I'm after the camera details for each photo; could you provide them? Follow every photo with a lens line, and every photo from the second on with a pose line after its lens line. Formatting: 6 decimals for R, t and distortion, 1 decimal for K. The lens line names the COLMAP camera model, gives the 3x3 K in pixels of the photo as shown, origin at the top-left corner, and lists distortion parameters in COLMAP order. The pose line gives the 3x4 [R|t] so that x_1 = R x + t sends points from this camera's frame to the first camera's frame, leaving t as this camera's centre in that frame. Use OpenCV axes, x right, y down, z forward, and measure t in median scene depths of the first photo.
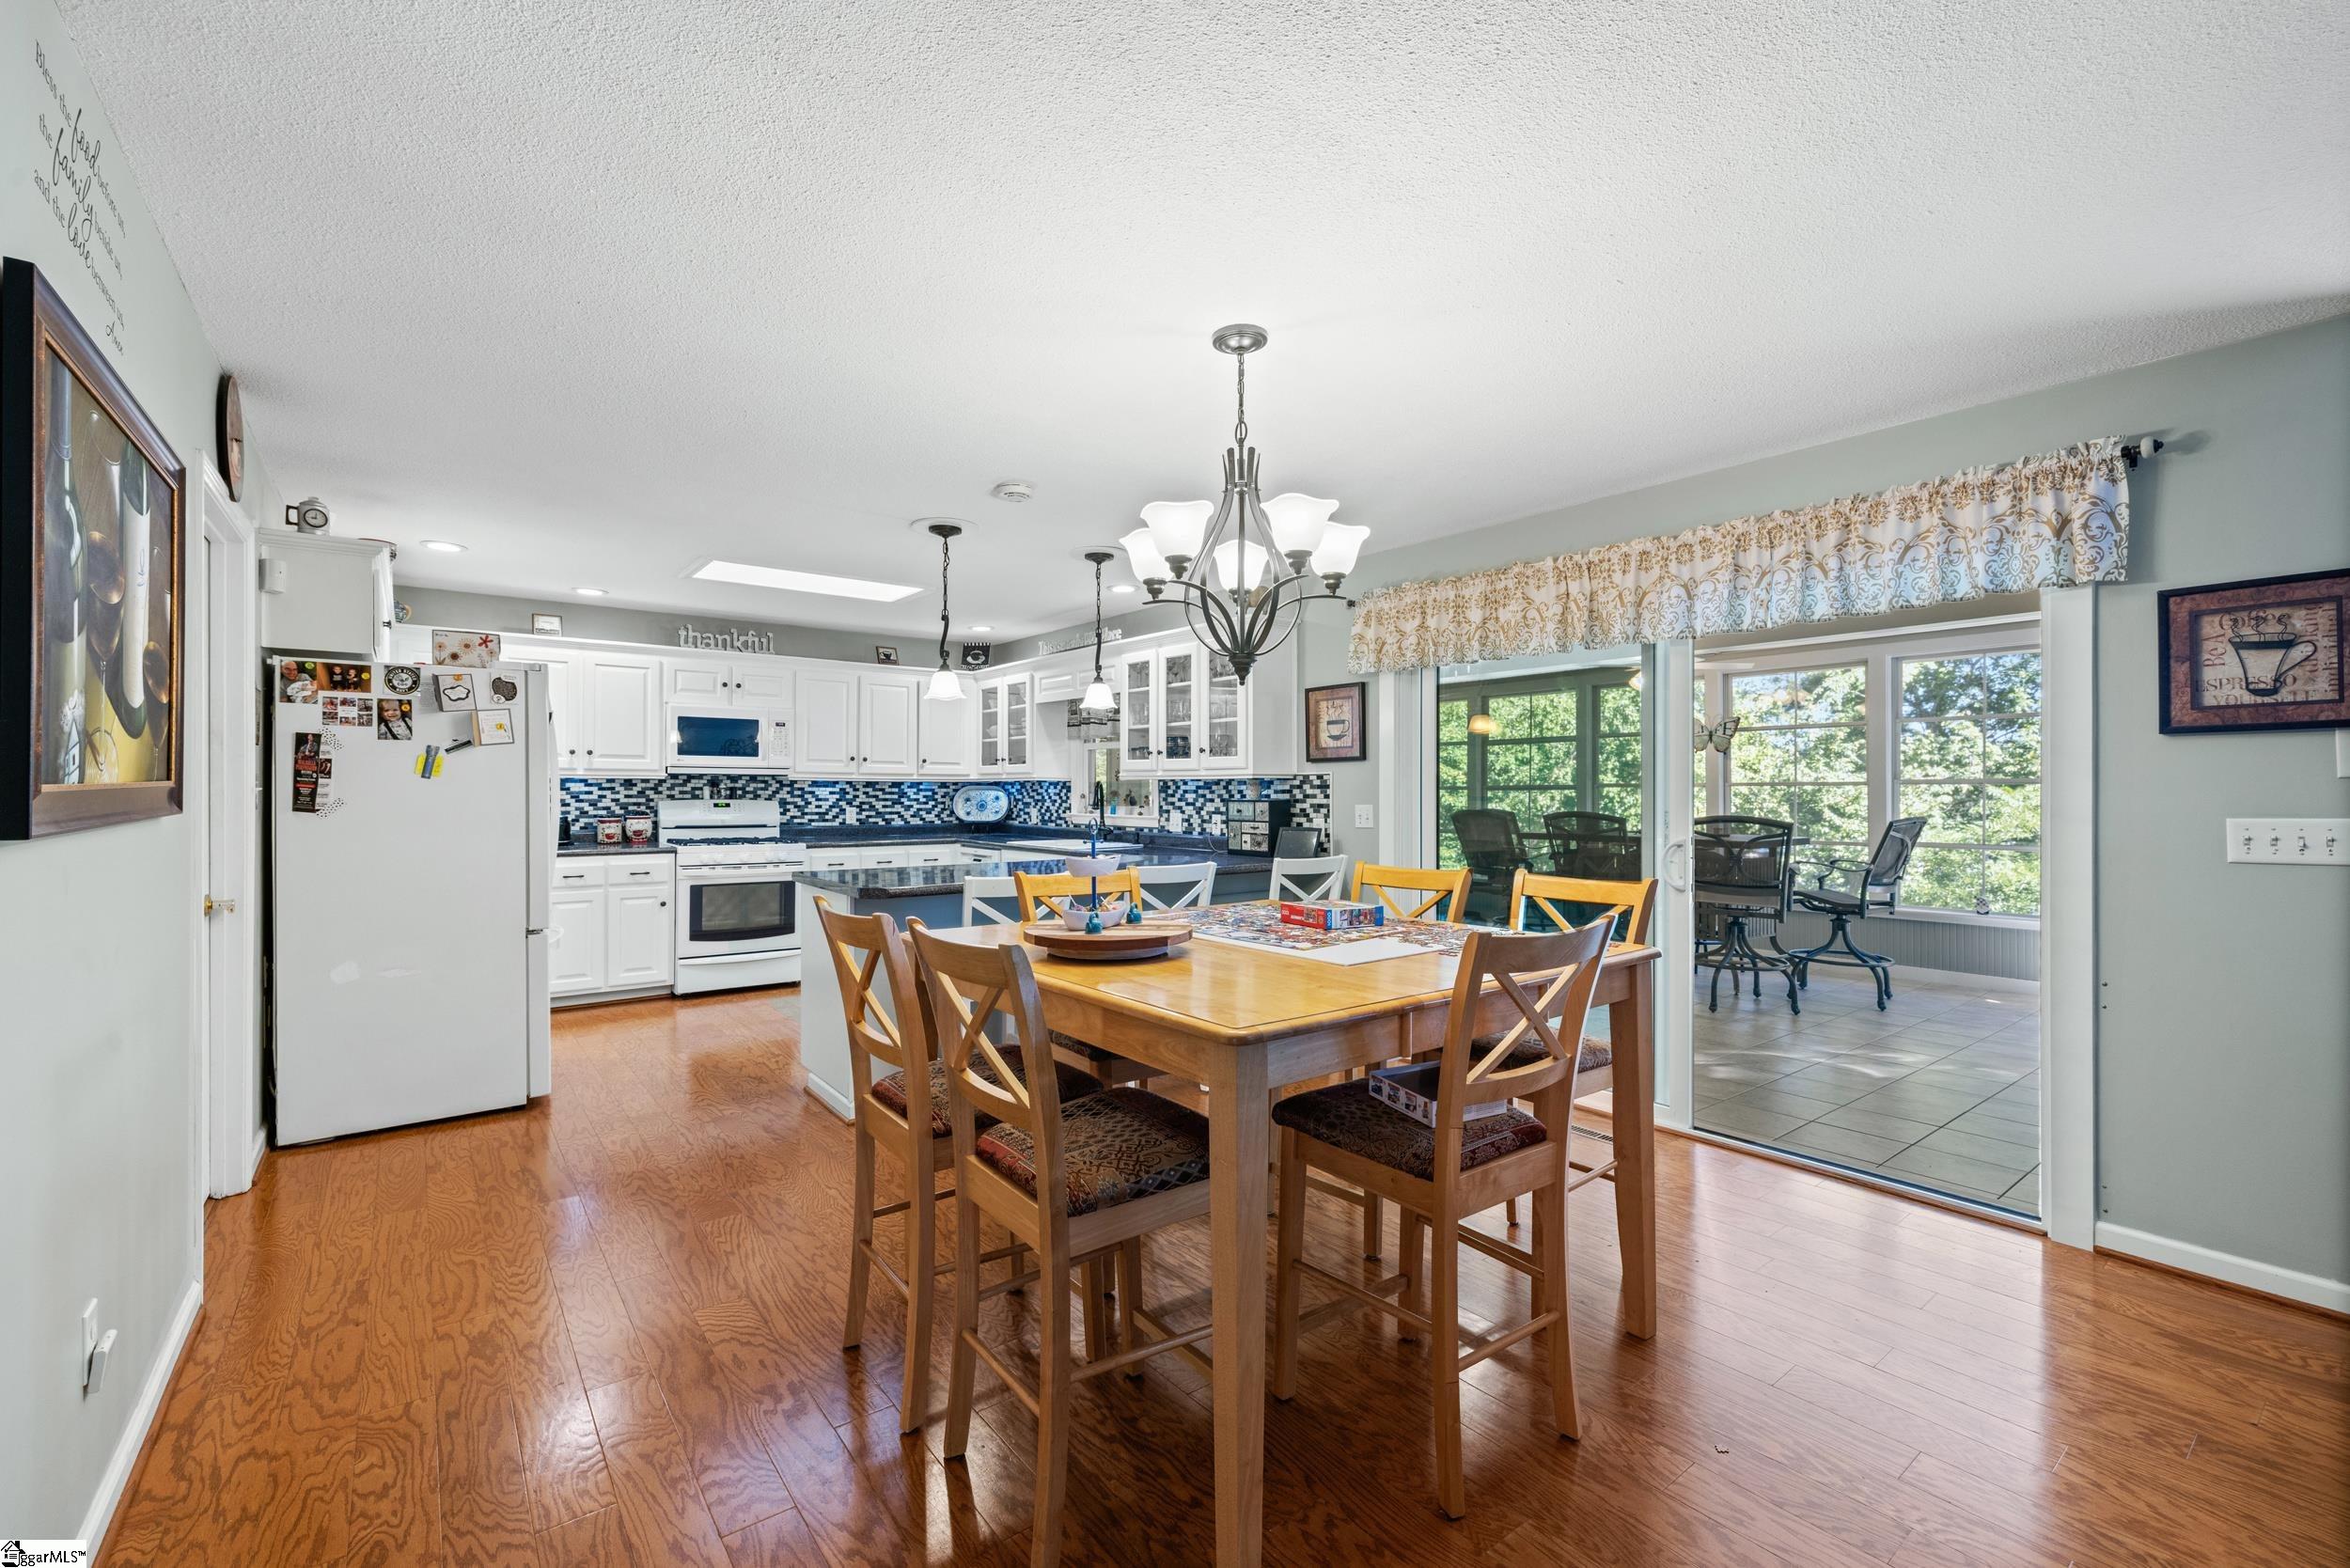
lens RADIAL K [[987.6, 0, 1161.5], [0, 987.6, 785.8], [0, 0, 1]] dist [0.001806, 0.000197]
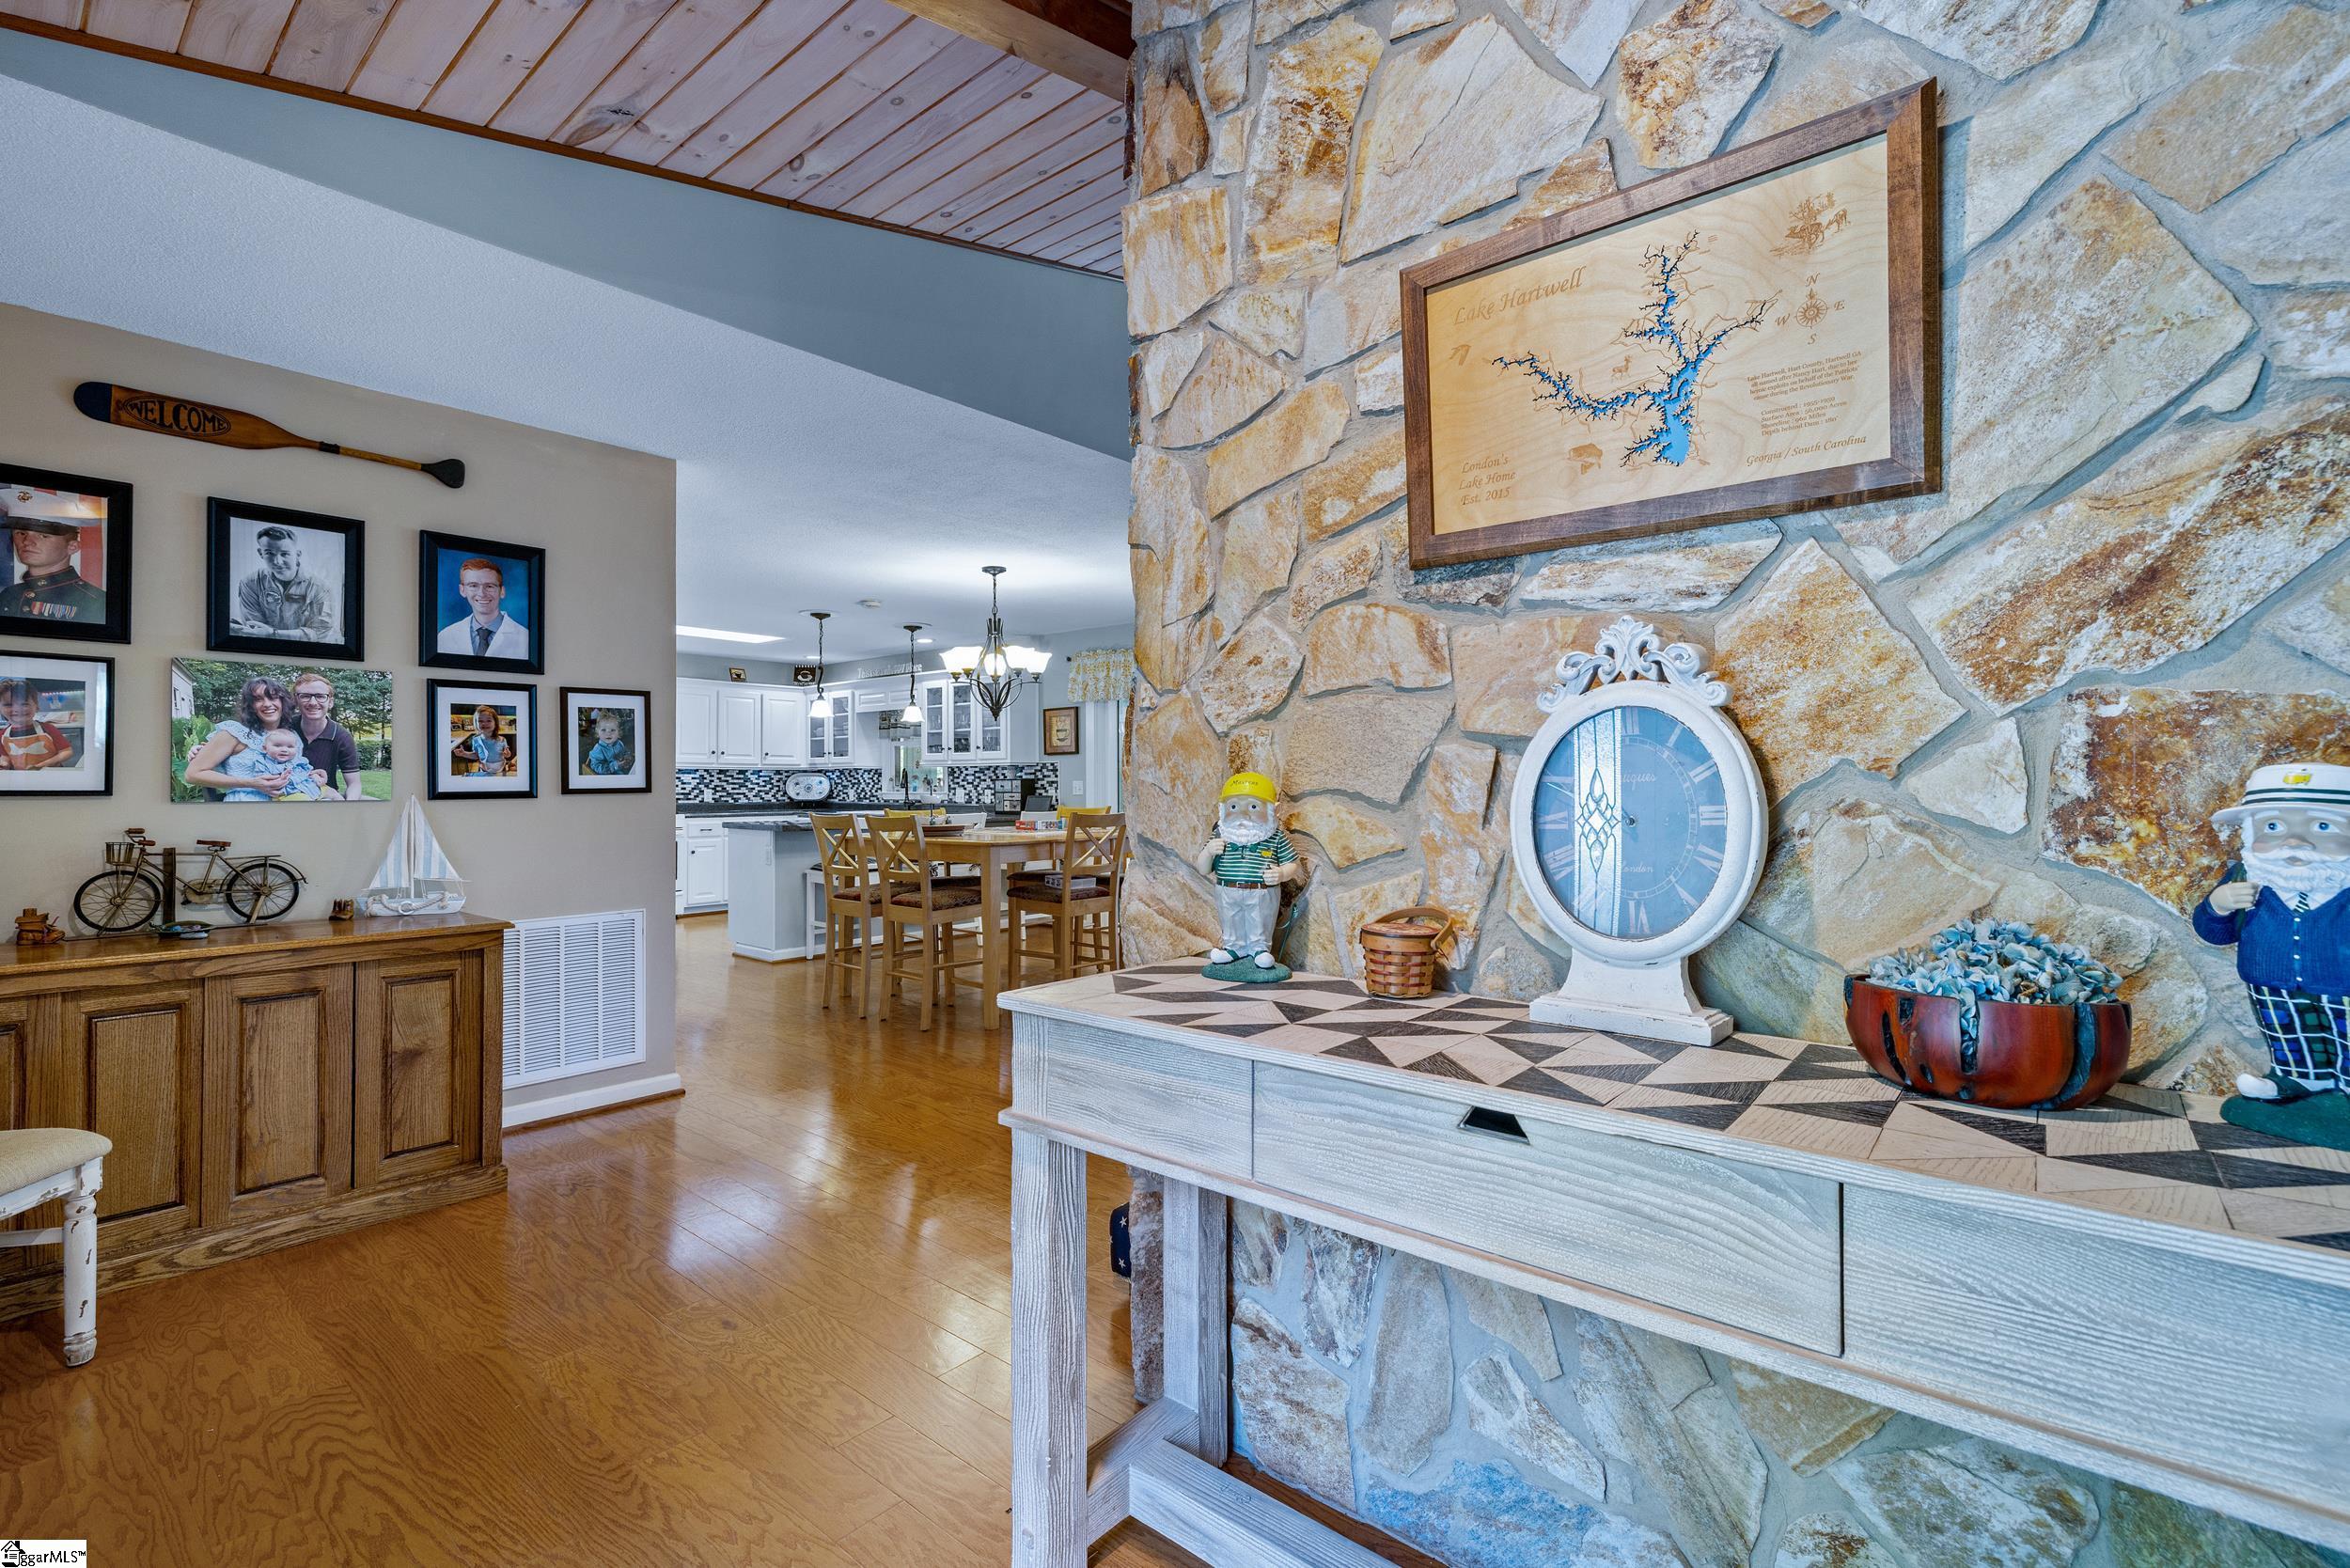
lens RADIAL K [[1052.1, 0, 1175.0], [0, 1052.1, 784.0], [0, 0, 1]] dist [-0.000254, 0.000028]
pose [[0.974333, -0.005184, 0.225050, -0.027062], [0.004578, 0.999984, 0.003214, 0.016240], [-0.225063, -0.002102, 0.974342, -0.619987]]
